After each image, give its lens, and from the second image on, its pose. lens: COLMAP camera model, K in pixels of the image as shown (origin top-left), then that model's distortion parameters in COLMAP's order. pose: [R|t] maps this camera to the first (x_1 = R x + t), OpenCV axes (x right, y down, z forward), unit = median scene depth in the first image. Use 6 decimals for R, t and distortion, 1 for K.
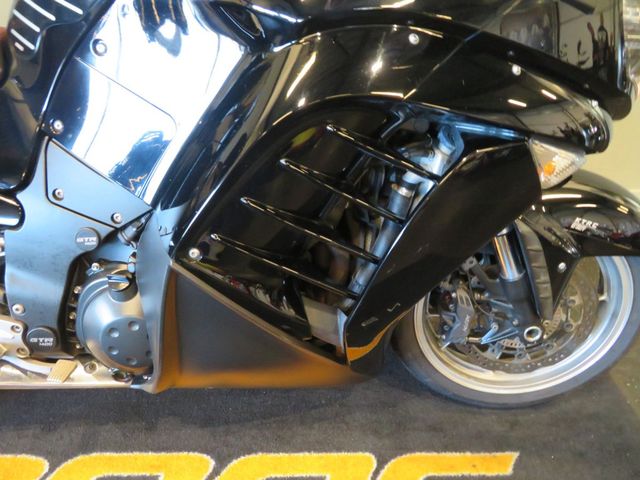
lens RADIAL K [[465.9, 0, 320.0], [0, 465.9, 240.0], [0, 0, 1]] dist [-0.004932, -0.008175]
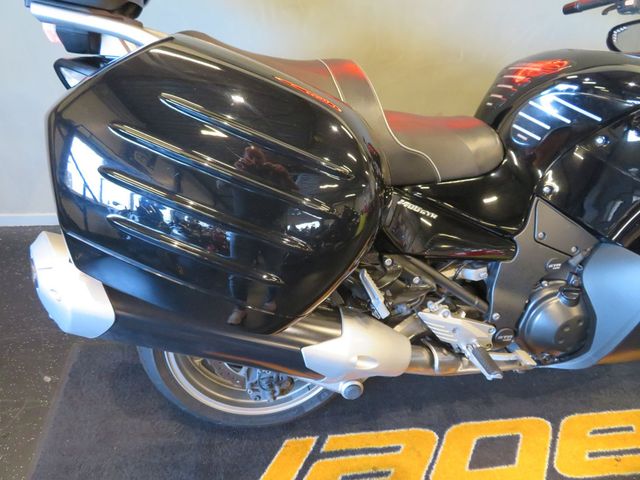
lens RADIAL K [[454.1, 0, 320.0], [0, 454.1, 240.0], [0, 0, 1]] dist [-0.002509, 0.006377]
pose [[0.996055, -0.043857, 0.077139, -0.946876], [0.043694, 0.999038, 0.003803, -0.083966], [-0.077232, -0.000417, 0.997013, -0.257349]]
